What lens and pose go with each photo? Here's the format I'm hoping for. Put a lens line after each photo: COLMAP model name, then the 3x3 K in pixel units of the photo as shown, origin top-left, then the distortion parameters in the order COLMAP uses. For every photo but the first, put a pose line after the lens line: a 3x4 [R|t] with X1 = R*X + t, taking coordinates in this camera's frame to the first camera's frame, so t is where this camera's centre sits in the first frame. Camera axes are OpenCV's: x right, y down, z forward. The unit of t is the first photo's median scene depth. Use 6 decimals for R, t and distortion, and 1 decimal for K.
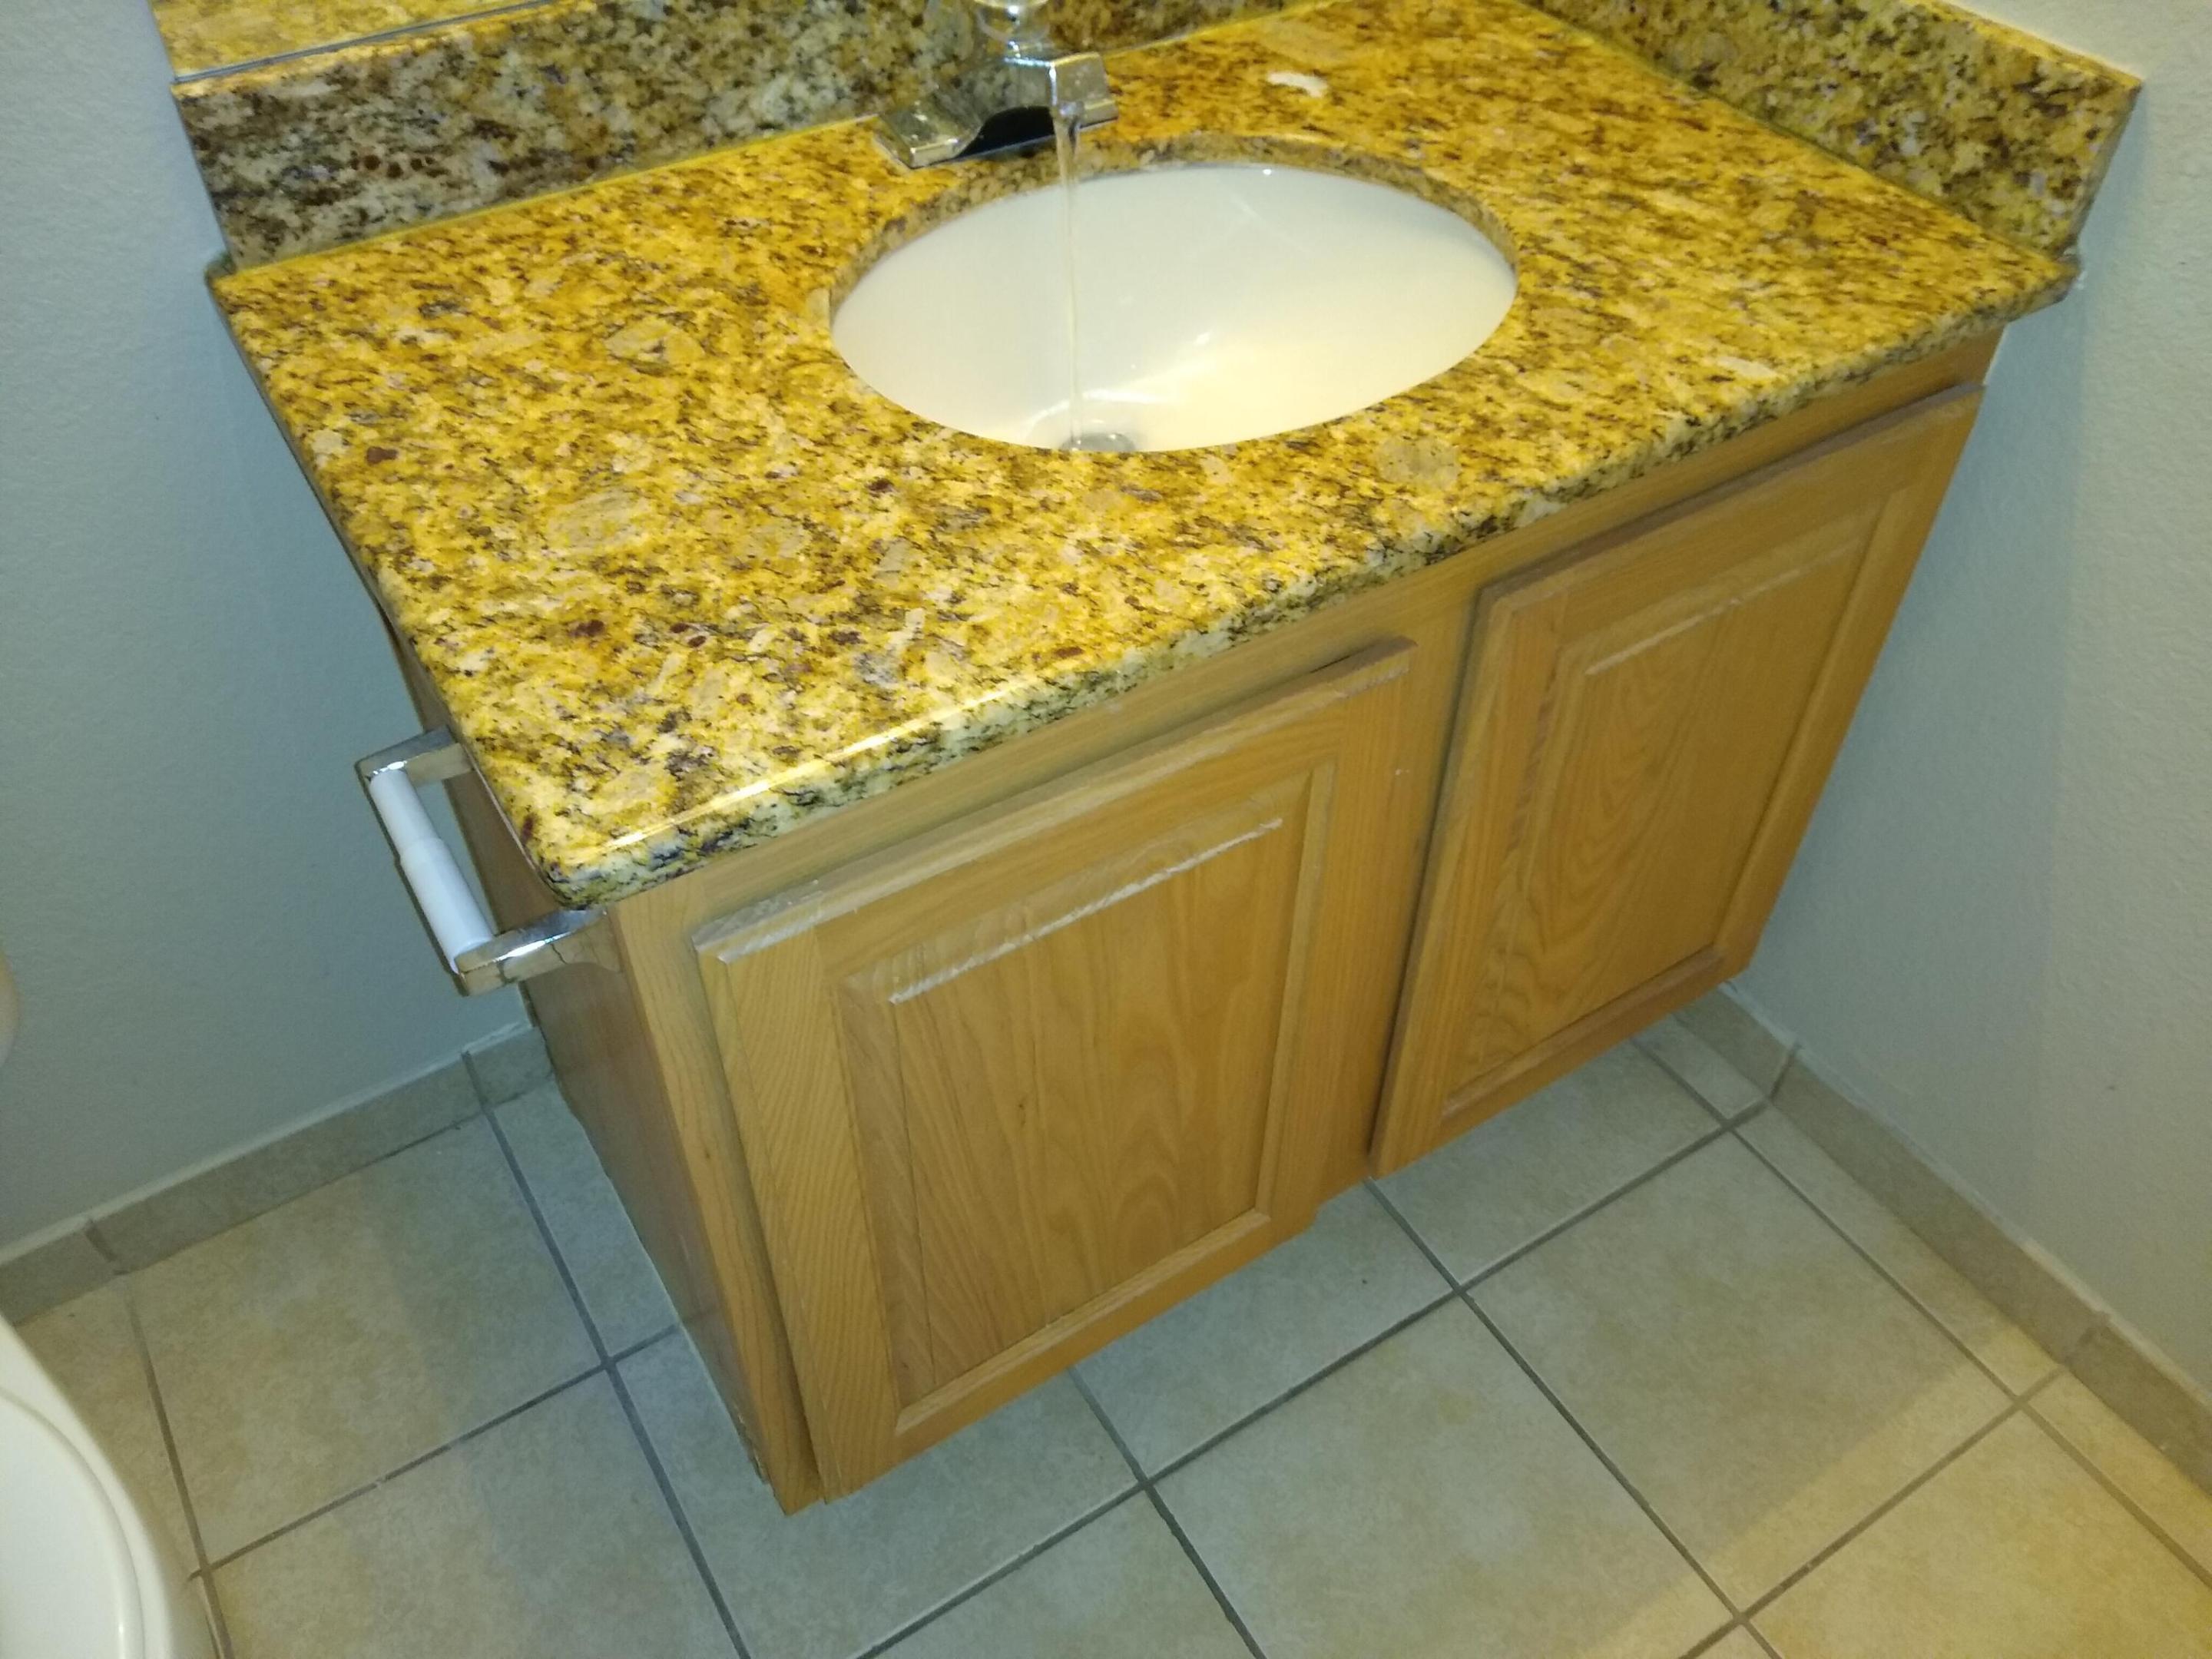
lens RADIAL K [[1721.8, 0, 1106.0], [0, 1721.8, 829.5], [0, 0, 1]] dist [0.087556, -0.154686]
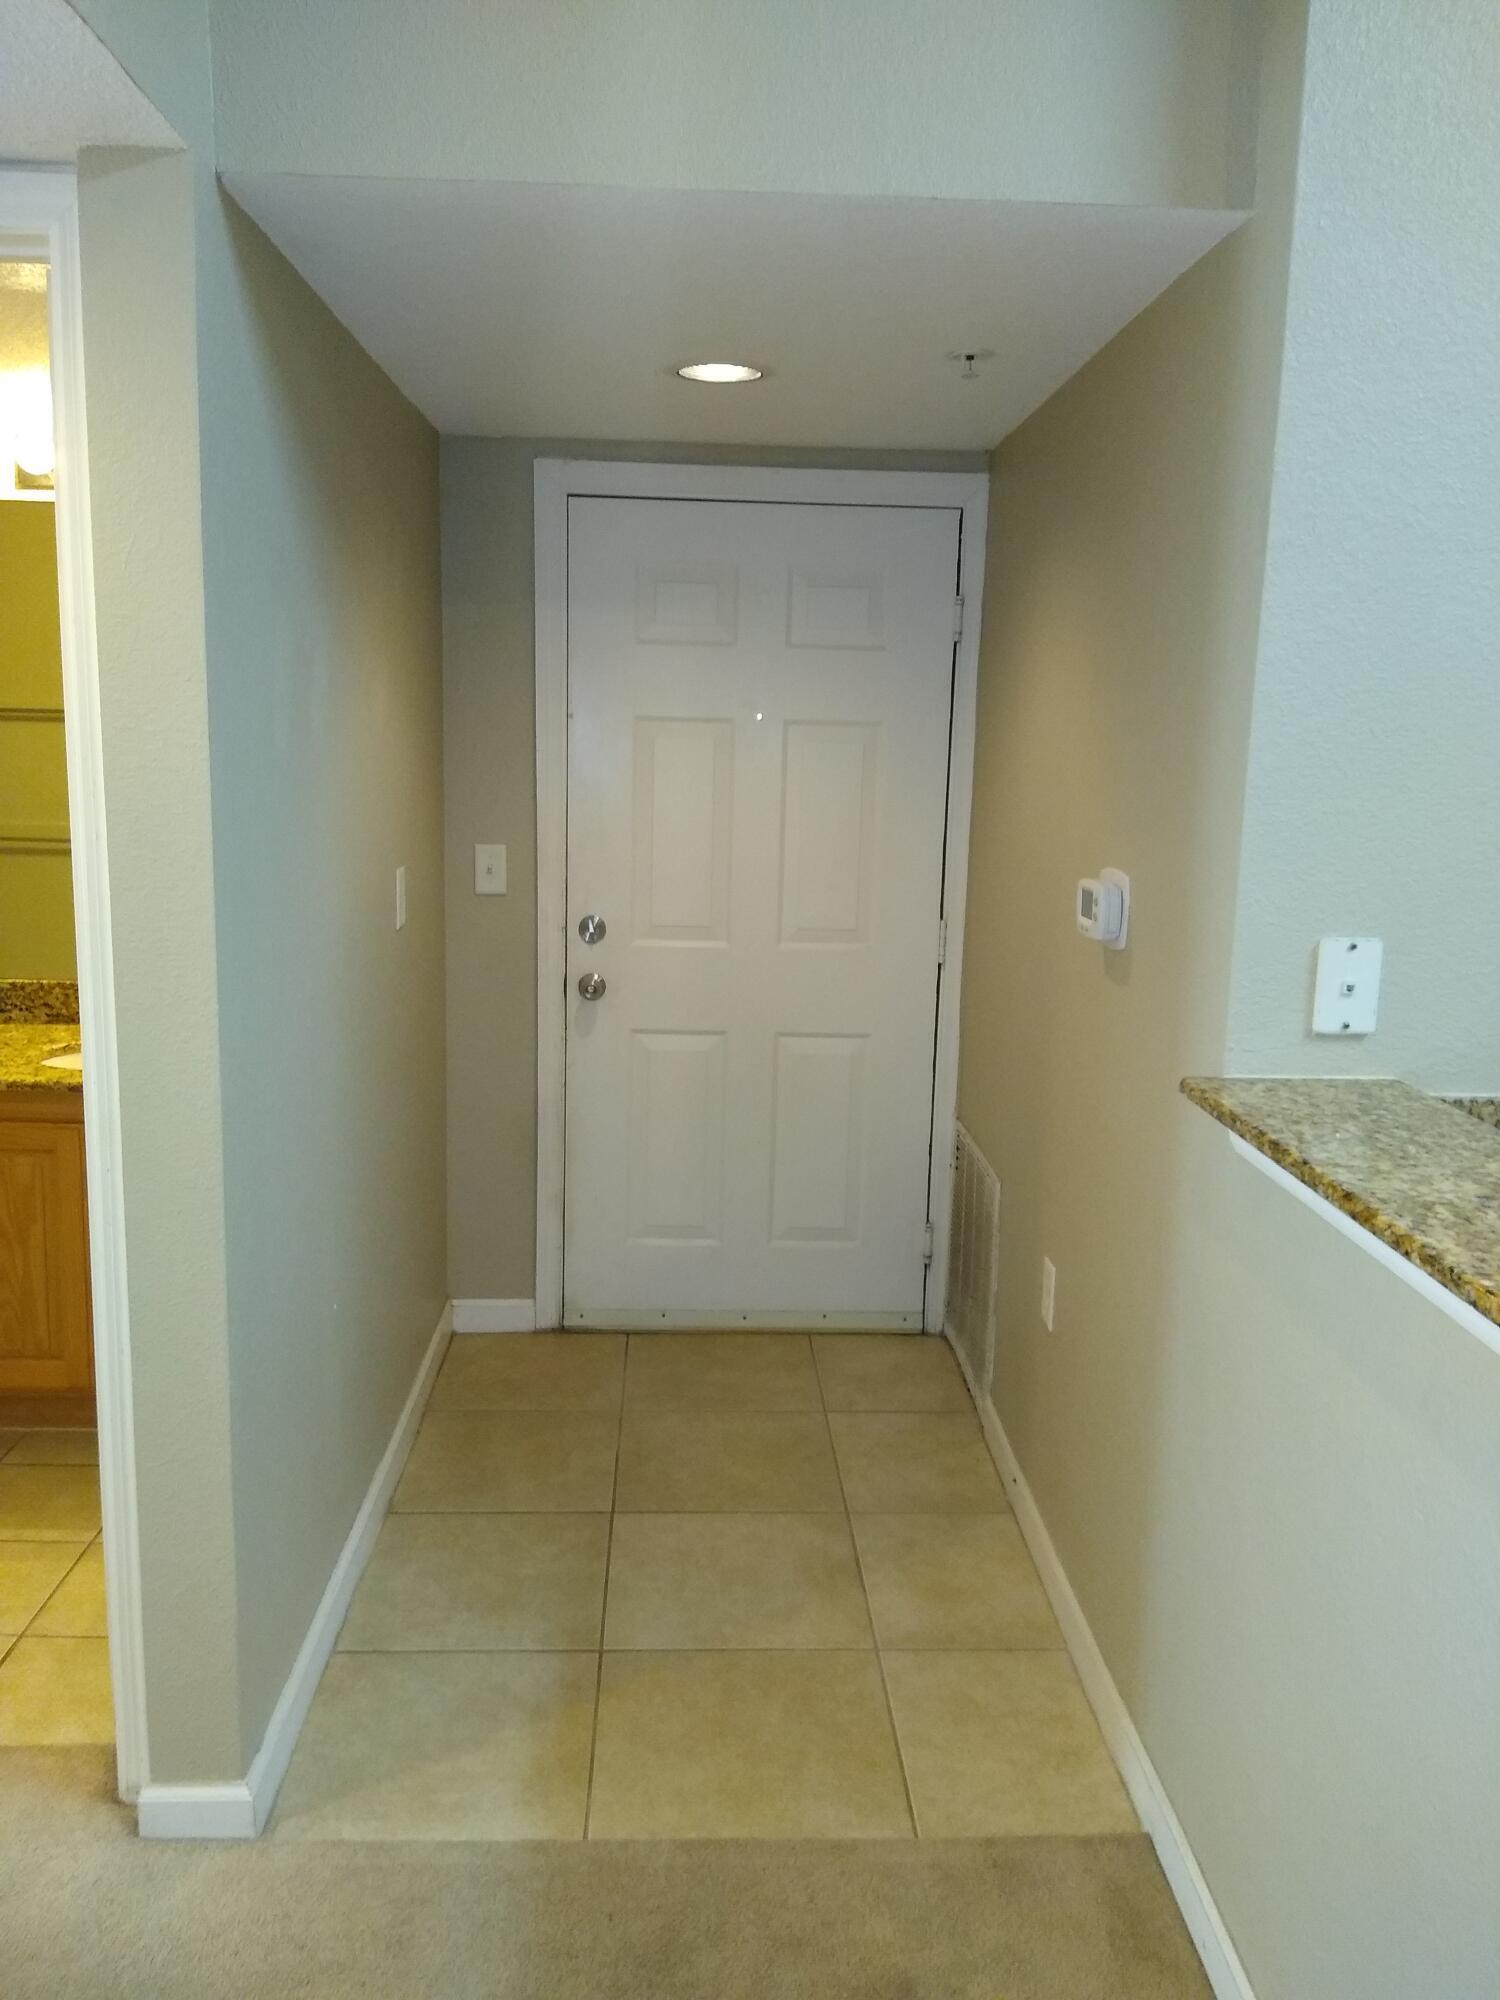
lens RADIAL K [[1556.7, 0, 750.0], [0, 1556.7, 1000.0], [0, 0, 1]] dist [0.087556, -0.154686]
pose [[0.860795, 0.103925, -0.498228, 2.807209], [-0.379872, 0.782688, -0.493048, 0.742742], [0.338717, 0.613676, 0.713213, -1.006590]]
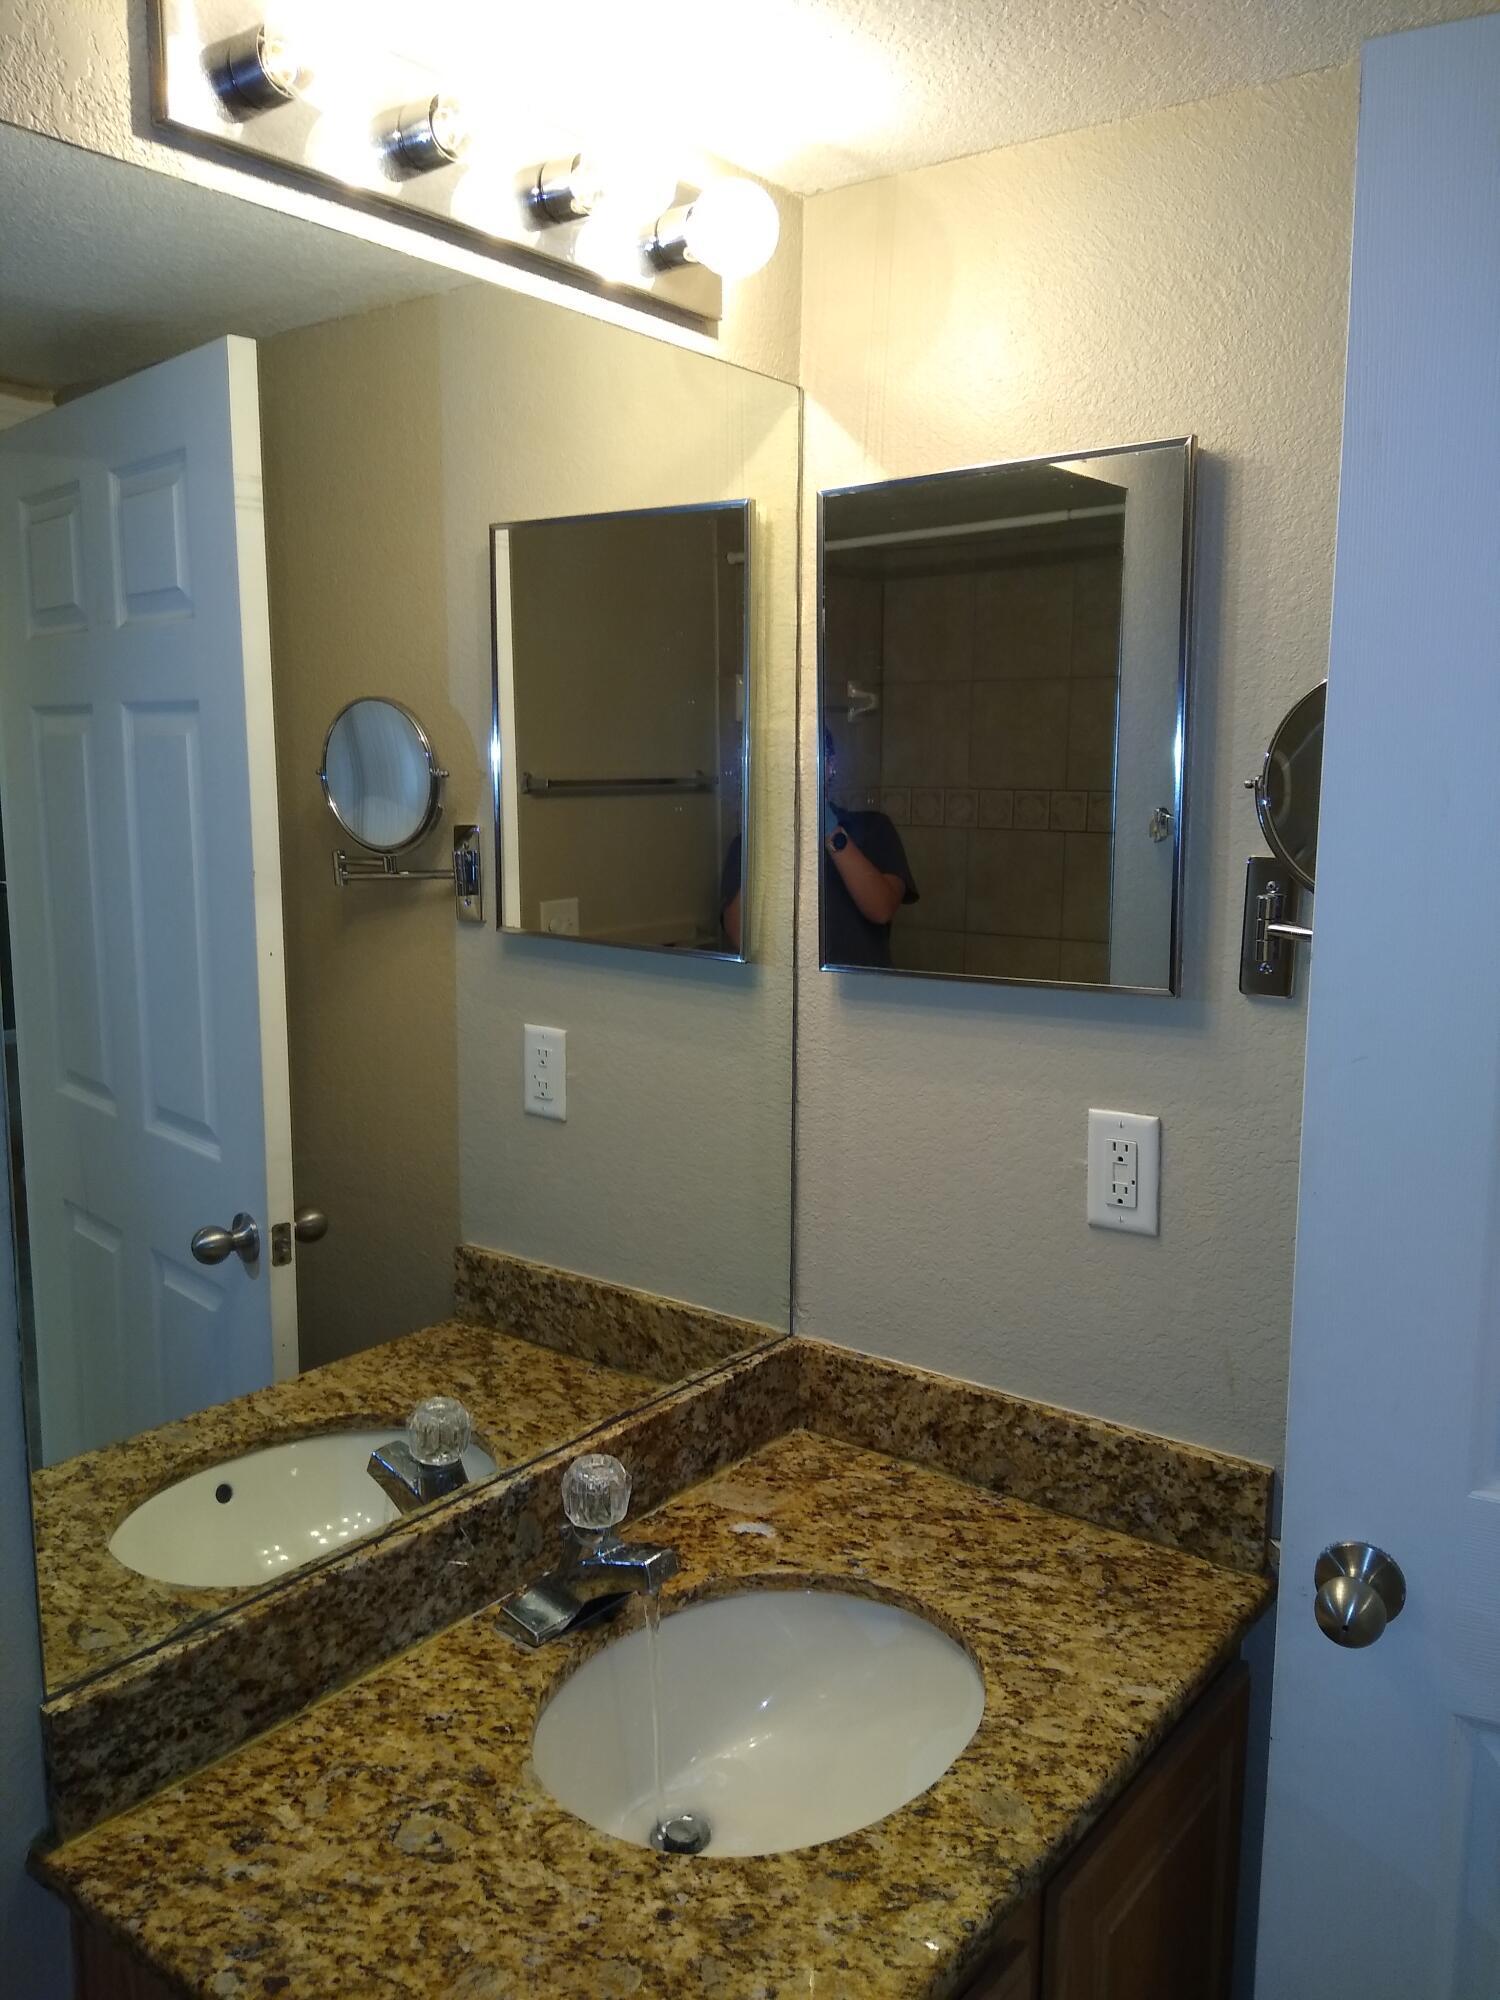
lens RADIAL K [[1556.7, 0, 750.0], [0, 1556.7, 1000.0], [0, 0, 1]] dist [0.087556, -0.154686]
pose [[0.939763, -0.051147, 0.337977, -0.380648], [0.243705, 0.793570, -0.557543, -0.053322], [-0.239692, 0.606325, 0.758233, -0.331426]]
